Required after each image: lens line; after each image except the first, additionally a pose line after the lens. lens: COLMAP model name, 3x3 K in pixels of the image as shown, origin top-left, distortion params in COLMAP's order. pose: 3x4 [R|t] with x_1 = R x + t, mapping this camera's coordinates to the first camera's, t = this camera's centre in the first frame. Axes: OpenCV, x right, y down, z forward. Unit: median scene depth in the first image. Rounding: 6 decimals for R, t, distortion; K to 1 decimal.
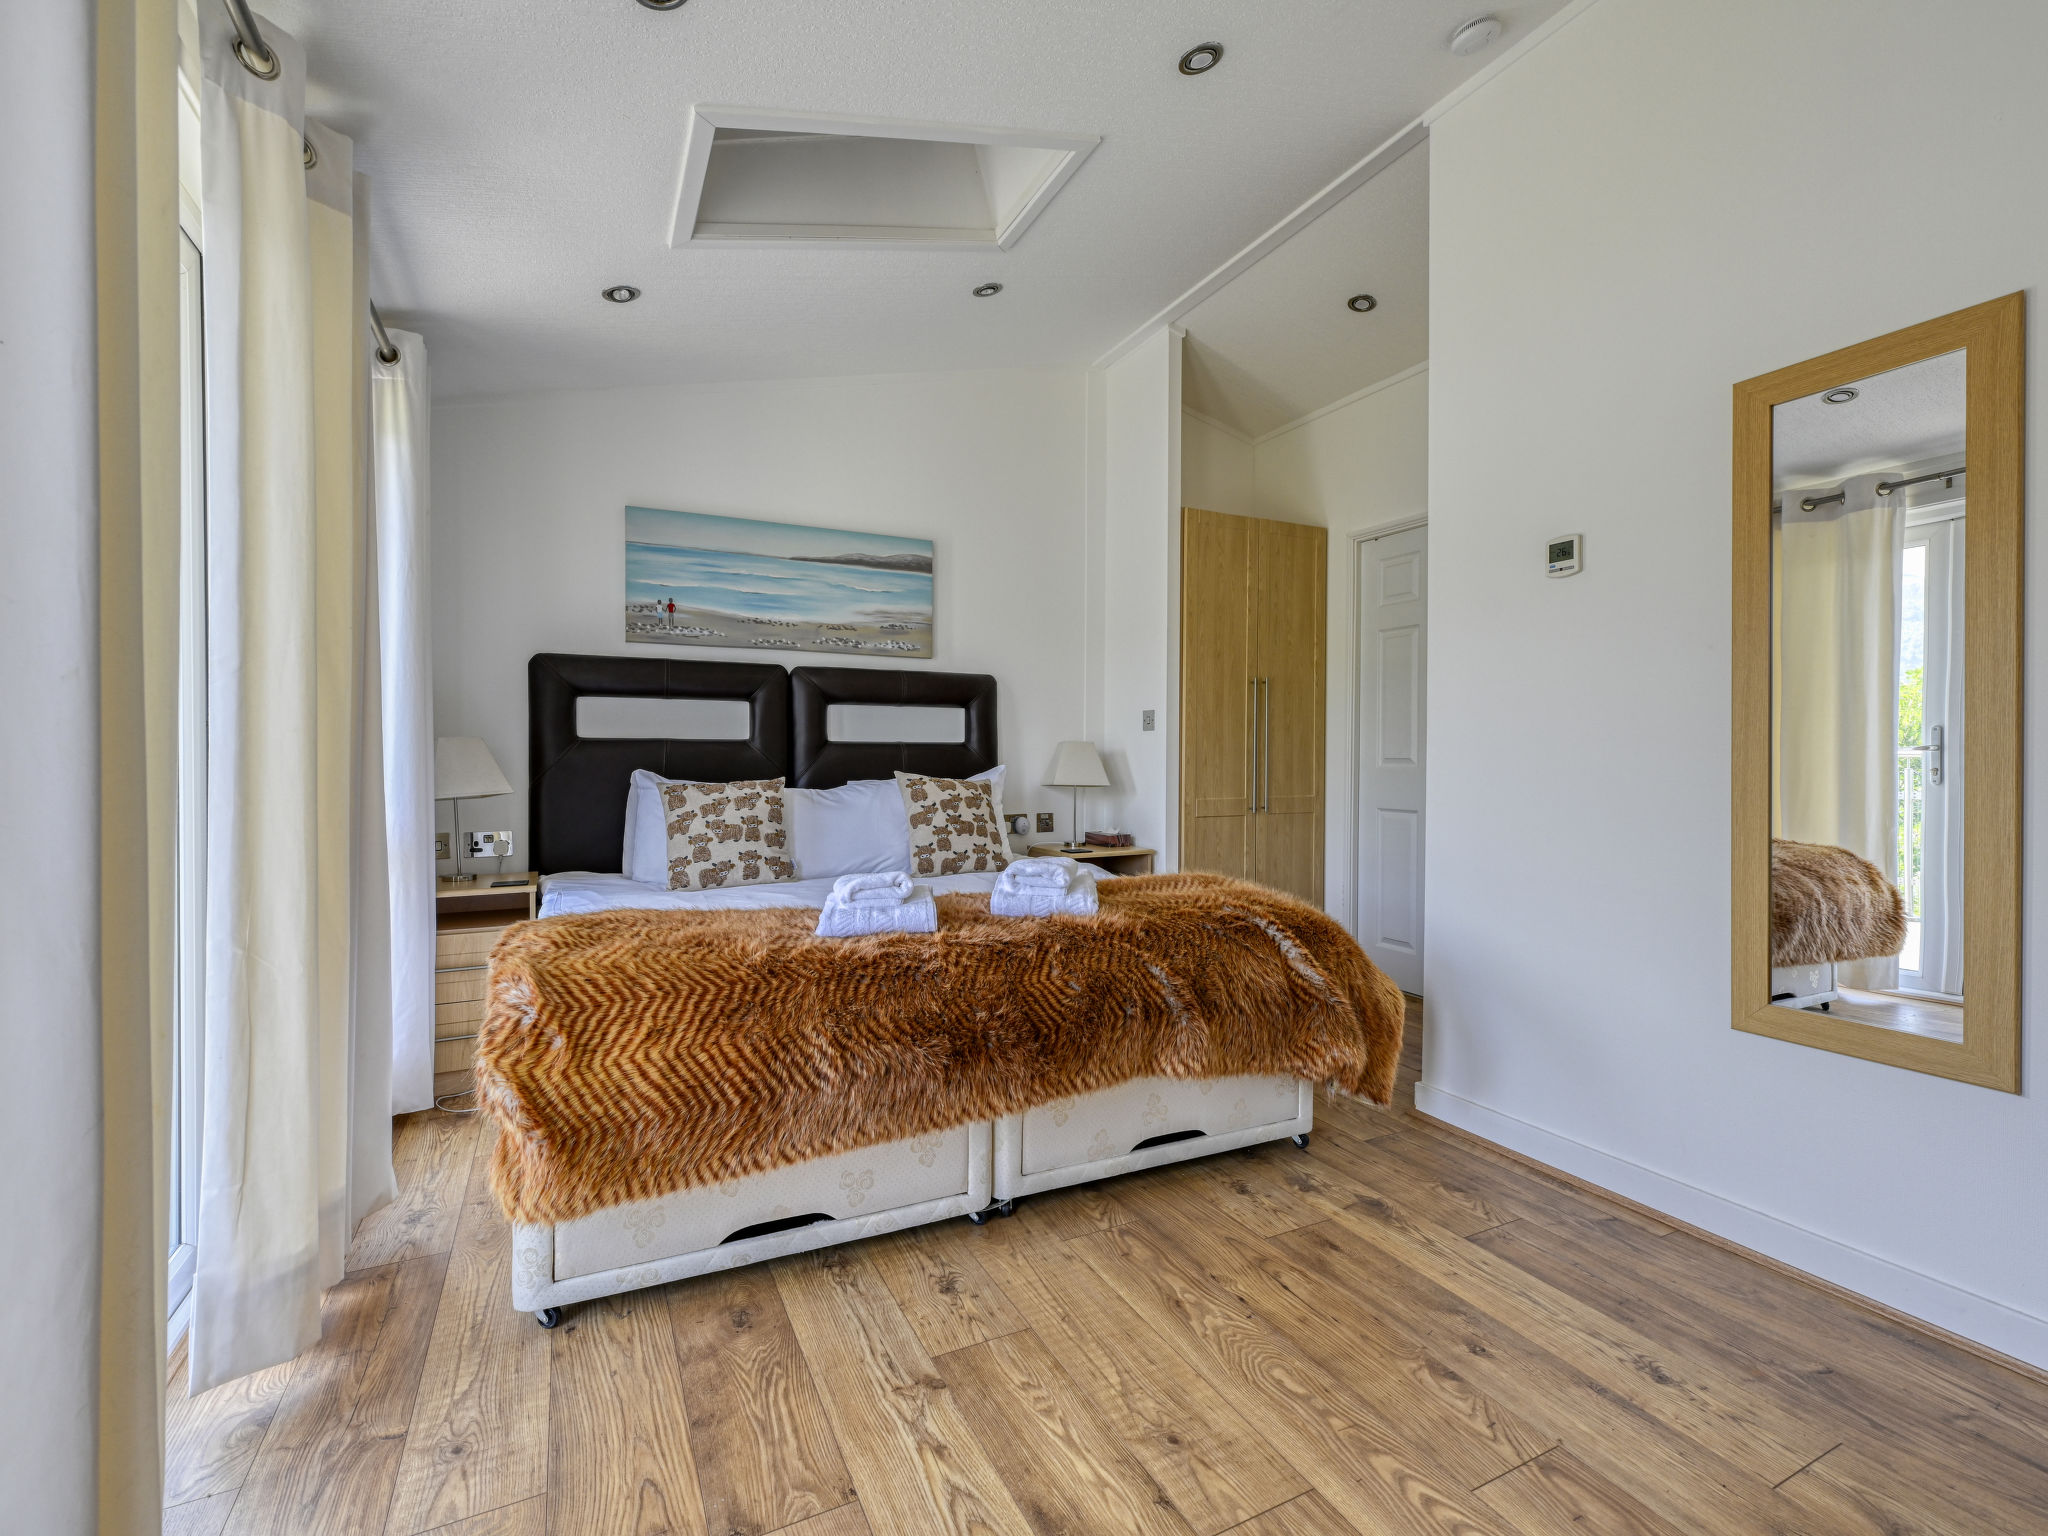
lens RADIAL K [[931.9, 0, 1045.5], [0, 931.9, 768.1], [0, 0, 1]] dist [0.000513, -0.000017]
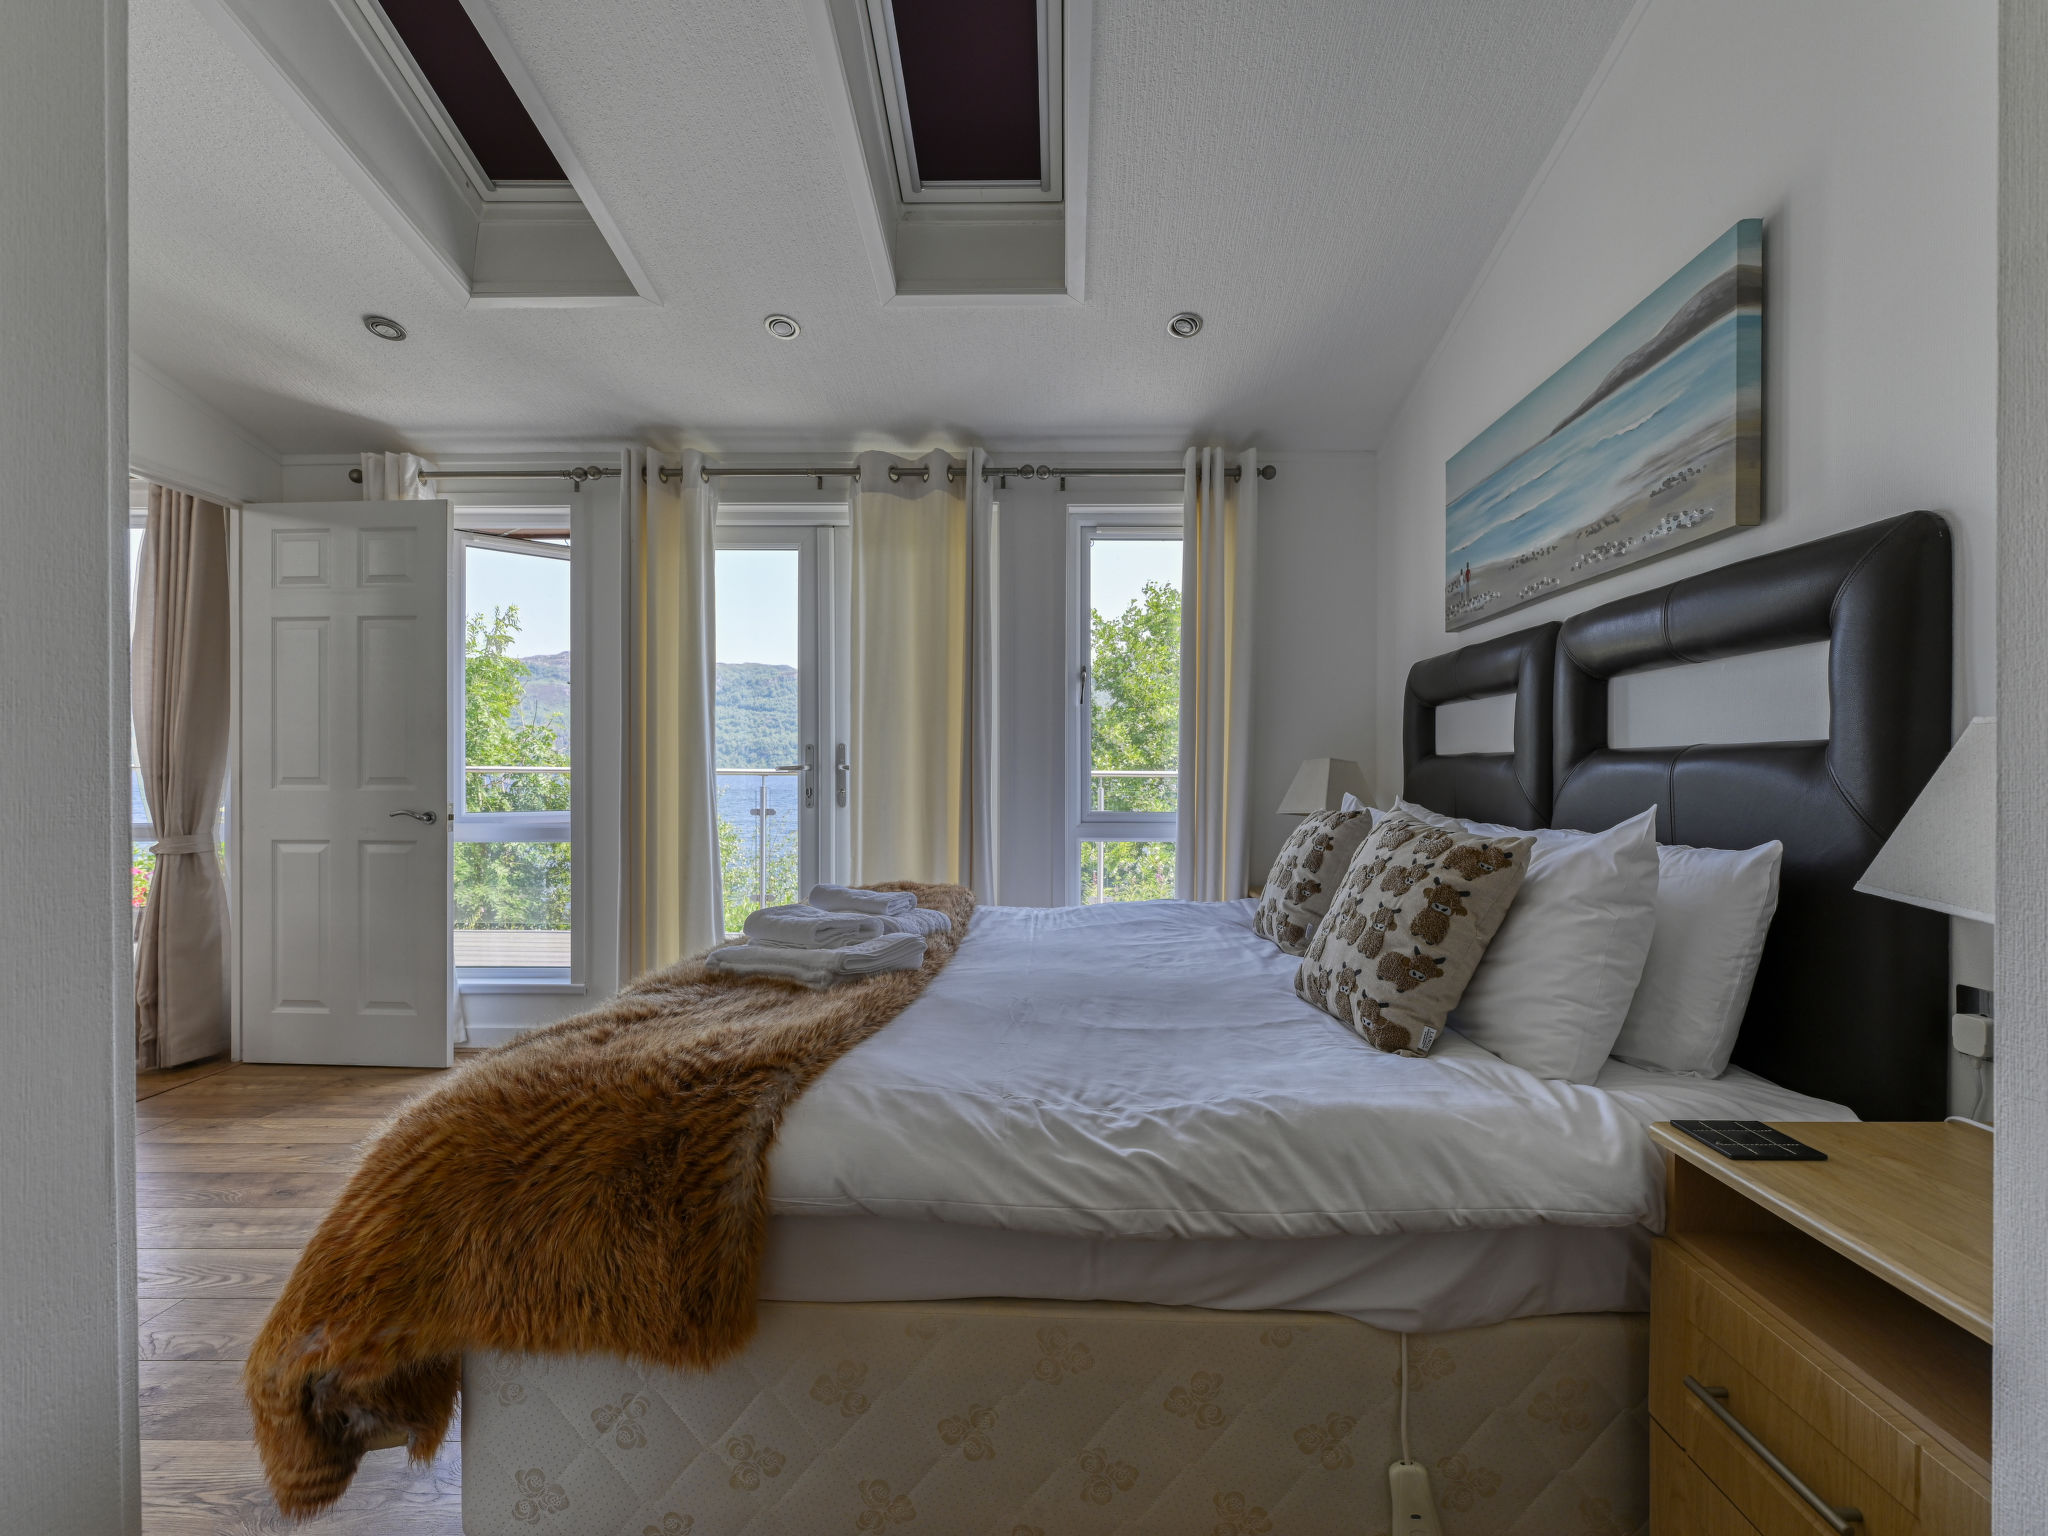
lens RADIAL K [[931.9, 0, 1045.5], [0, 931.9, 768.1], [0, 0, 1]] dist [0.000513, -0.000017]
pose [[-0.463600, -0.002570, -0.886041, 0.806929], [-0.002797, 0.999995, -0.001438, -0.035786], [0.886040, 0.001812, -0.463605, 2.100144]]
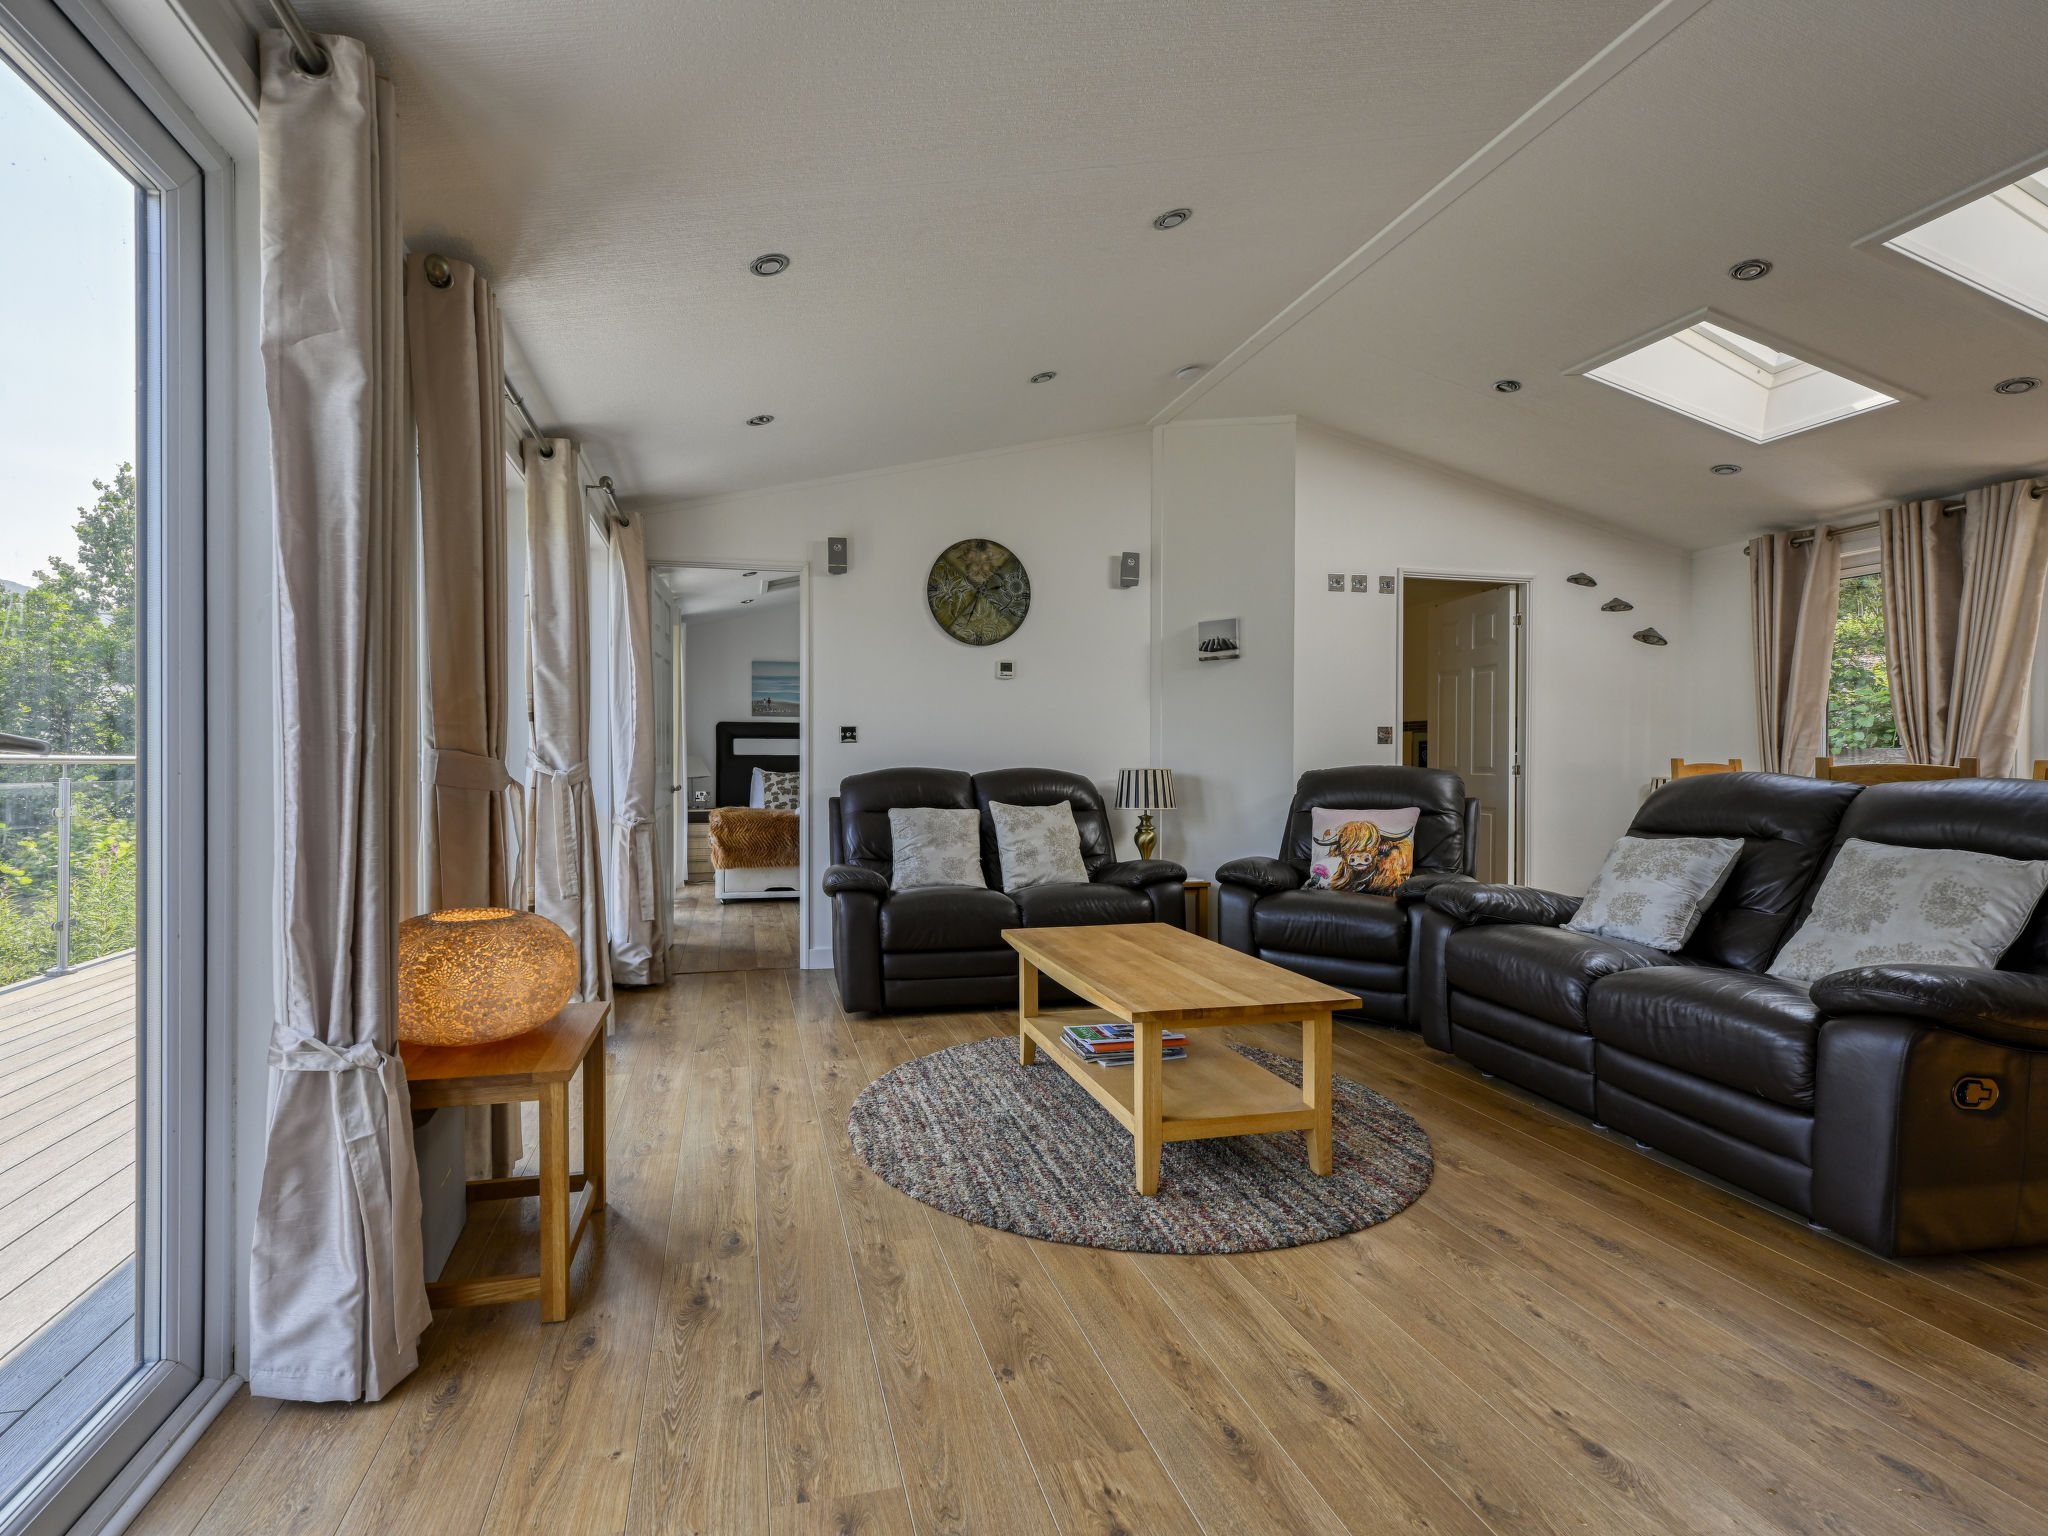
lens RADIAL K [[931.9, 0, 1045.5], [0, 931.9, 768.1], [0, 0, 1]] dist [0.000513, -0.000017]
pose [[0.988026, 0.003714, -0.154244, 1.365468], [-0.002895, 0.999980, 0.005536, -0.024661], [0.154262, -0.005023, 0.988017, -2.582103]]
